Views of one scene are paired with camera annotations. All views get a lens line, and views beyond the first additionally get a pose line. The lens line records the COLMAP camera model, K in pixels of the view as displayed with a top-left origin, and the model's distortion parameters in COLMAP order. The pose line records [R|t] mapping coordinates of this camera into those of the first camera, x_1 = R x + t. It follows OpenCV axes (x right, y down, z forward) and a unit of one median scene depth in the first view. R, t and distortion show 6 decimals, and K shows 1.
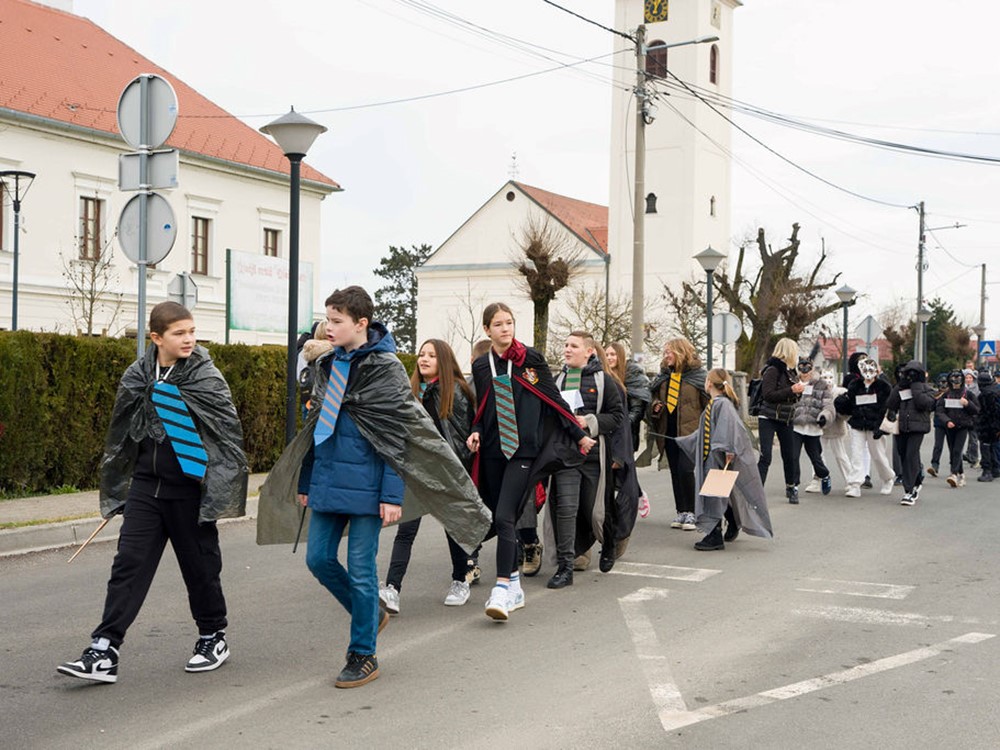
lens RADIAL K [[1429.8, 0, 489.1], [0, 1429.8, 374.9], [0, 0, 1]] dist [0.234320, -0.627713]
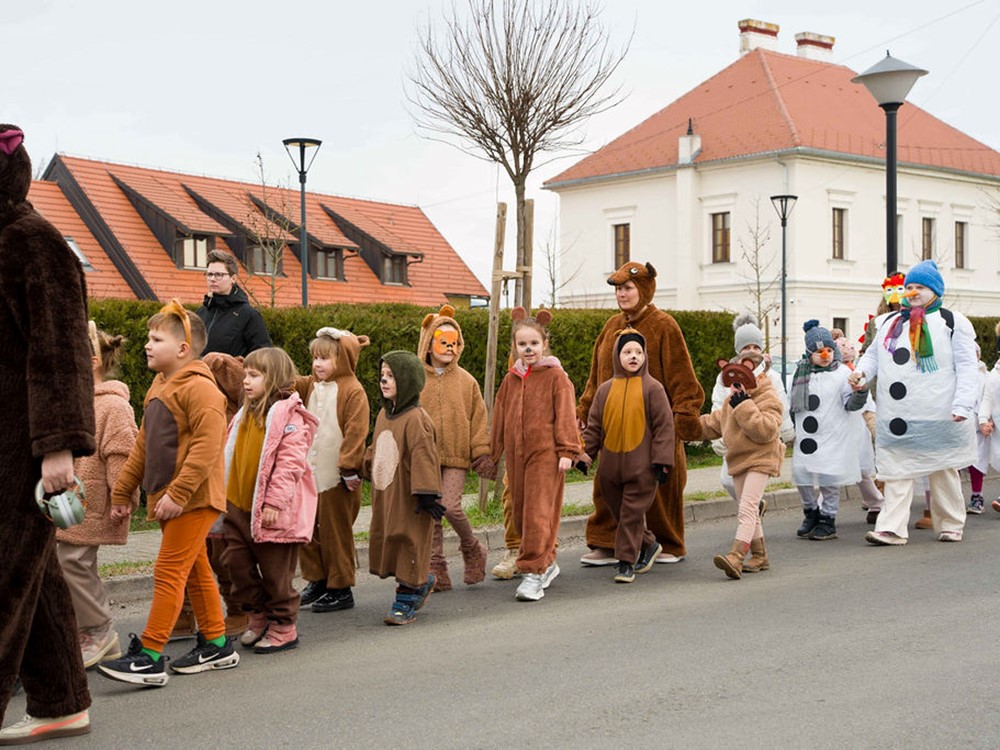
lens RADIAL K [[1552.7, 0, 487.2], [0, 1552.7, 377.4], [0, 0, 1]] dist [0.293372, -0.855978]
pose [[0.958505, -0.024828, -0.283992, -0.195421], [0.028429, 0.999559, 0.008566, 0.000635], [0.283654, -0.016285, 0.958788, -0.392813]]
